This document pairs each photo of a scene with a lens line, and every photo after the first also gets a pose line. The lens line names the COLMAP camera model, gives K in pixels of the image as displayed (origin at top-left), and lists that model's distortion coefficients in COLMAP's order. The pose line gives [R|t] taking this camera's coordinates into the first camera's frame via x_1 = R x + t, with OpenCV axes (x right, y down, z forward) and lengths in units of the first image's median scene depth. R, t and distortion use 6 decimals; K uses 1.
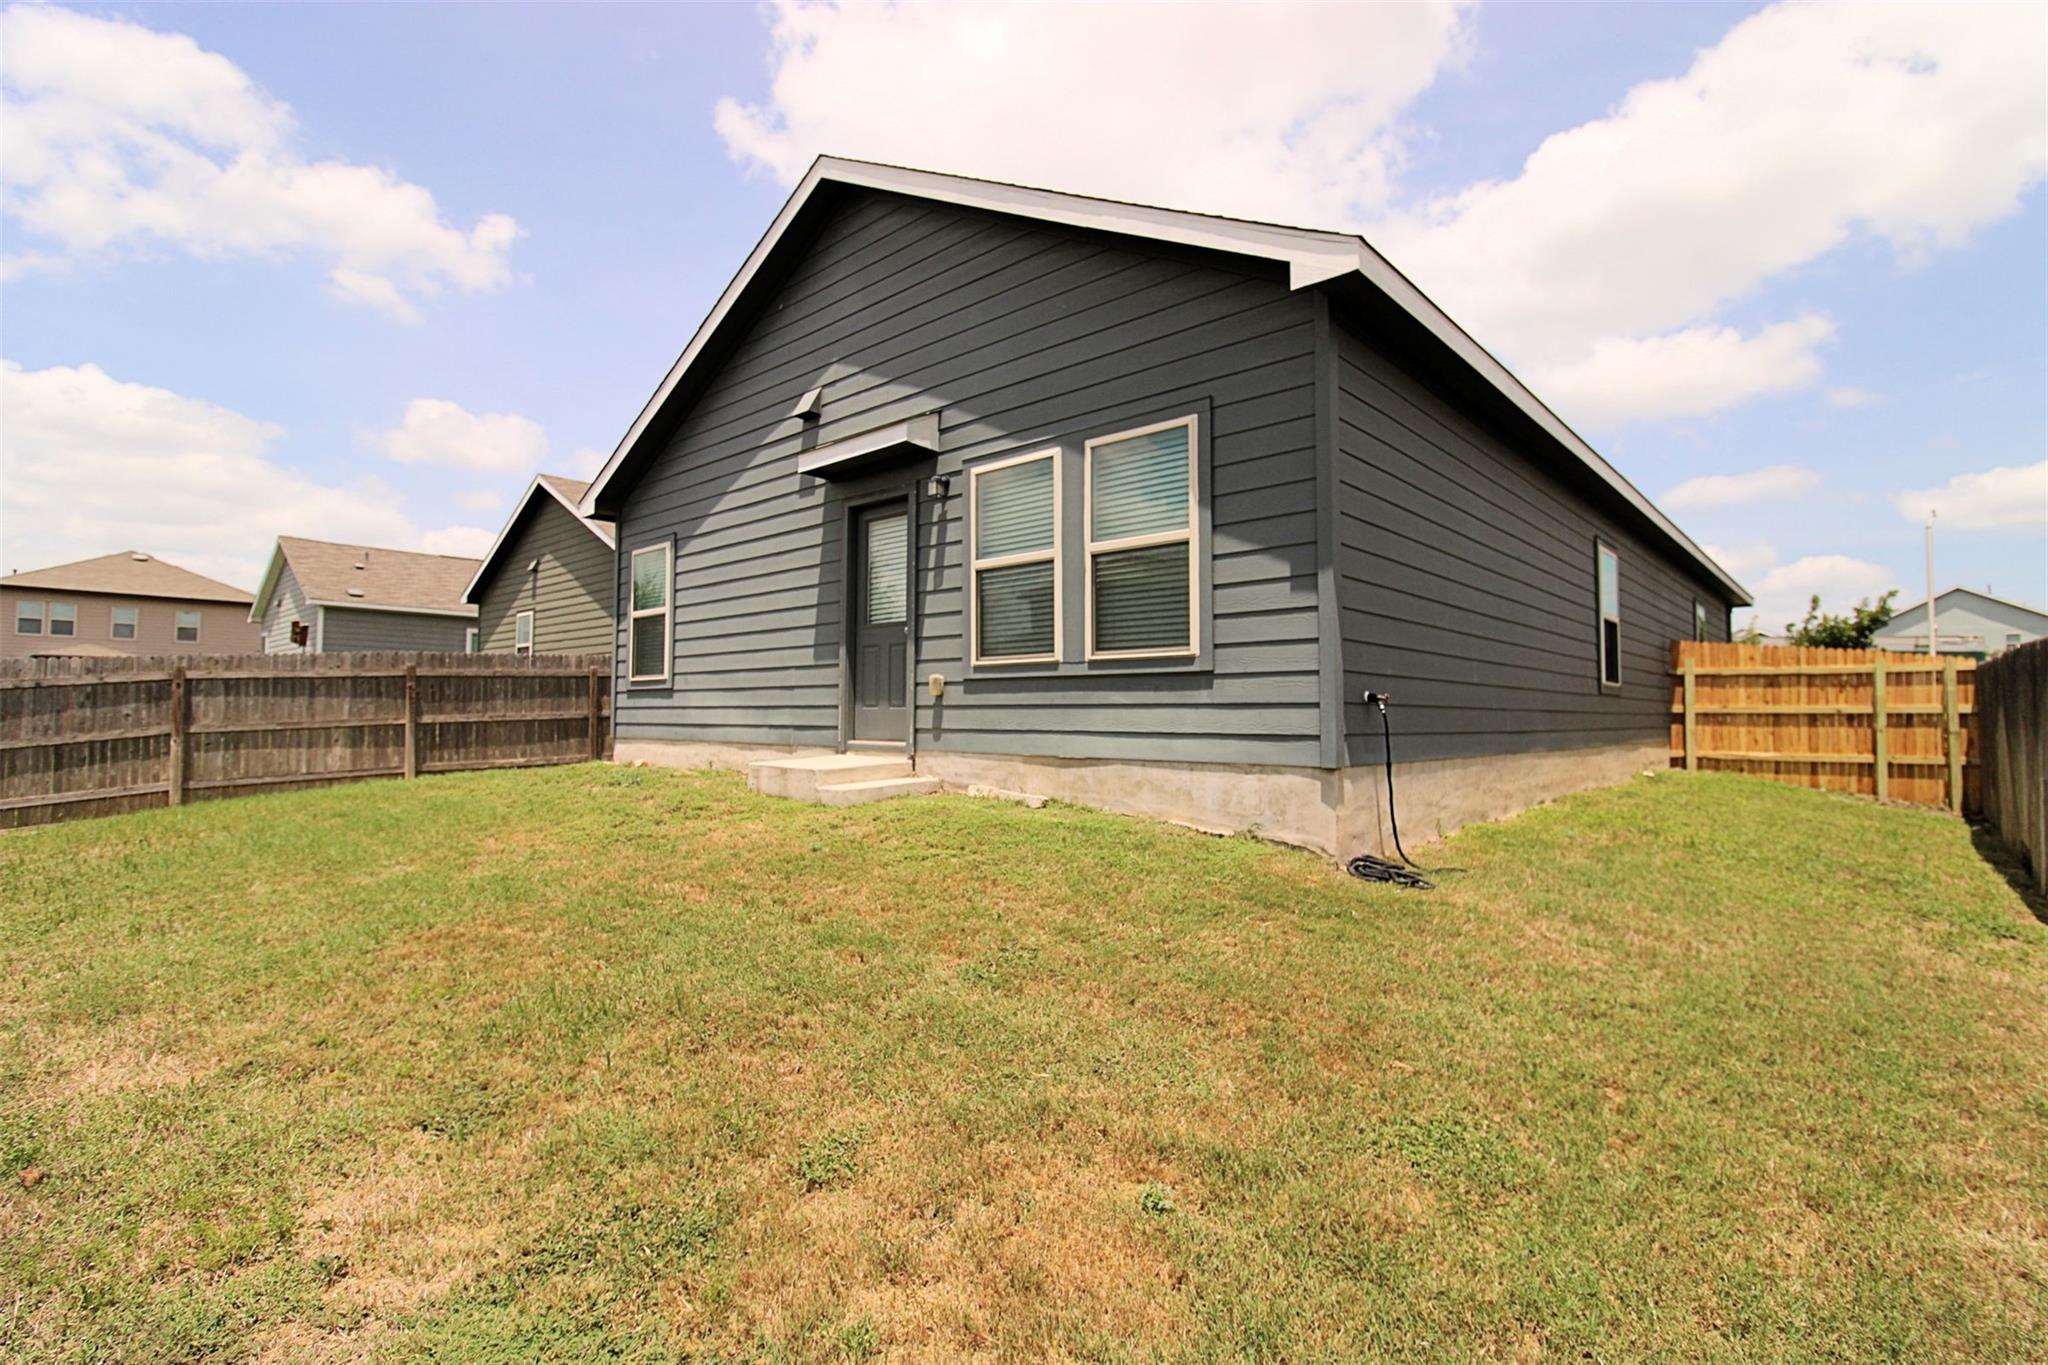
lens RADIAL K [[949.2, 0, 1021.6], [0, 949.2, 639.8], [0, 0, 1]] dist [-0.000464, 0.000011]
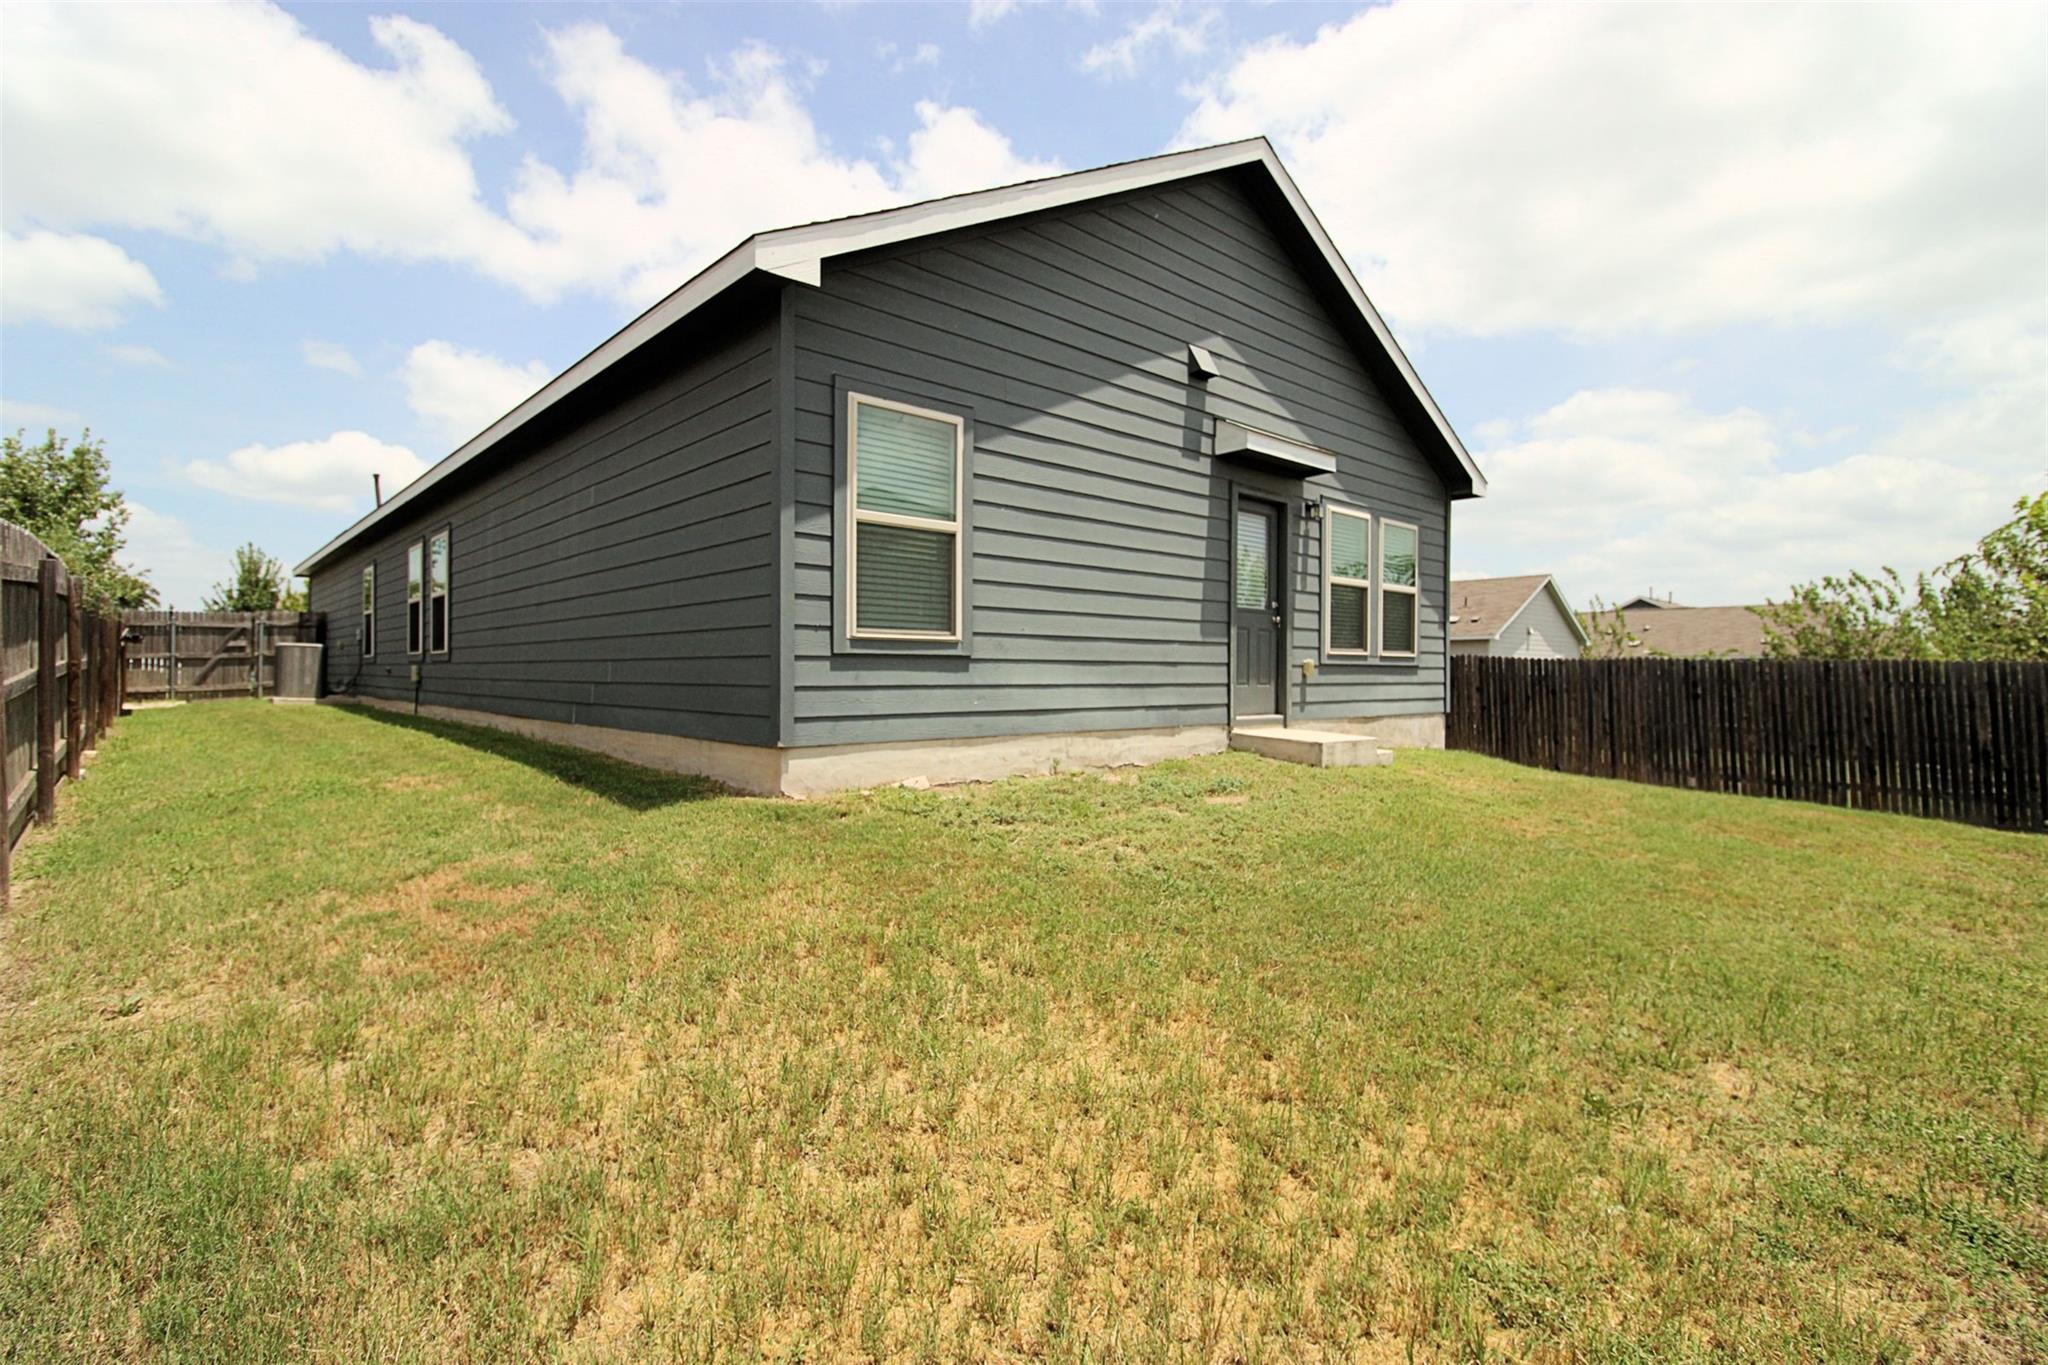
lens RADIAL K [[949.2, 0, 1019.5], [0, 949.2, 687.2], [0, 0, 1]] dist [-0.000464, 0.000011]
pose [[0.095985, 0.002183, 0.995380, -1.186123], [-0.063695, 0.997962, 0.003953, 0.080232], [-0.993343, -0.063781, 0.095929, 1.080936]]
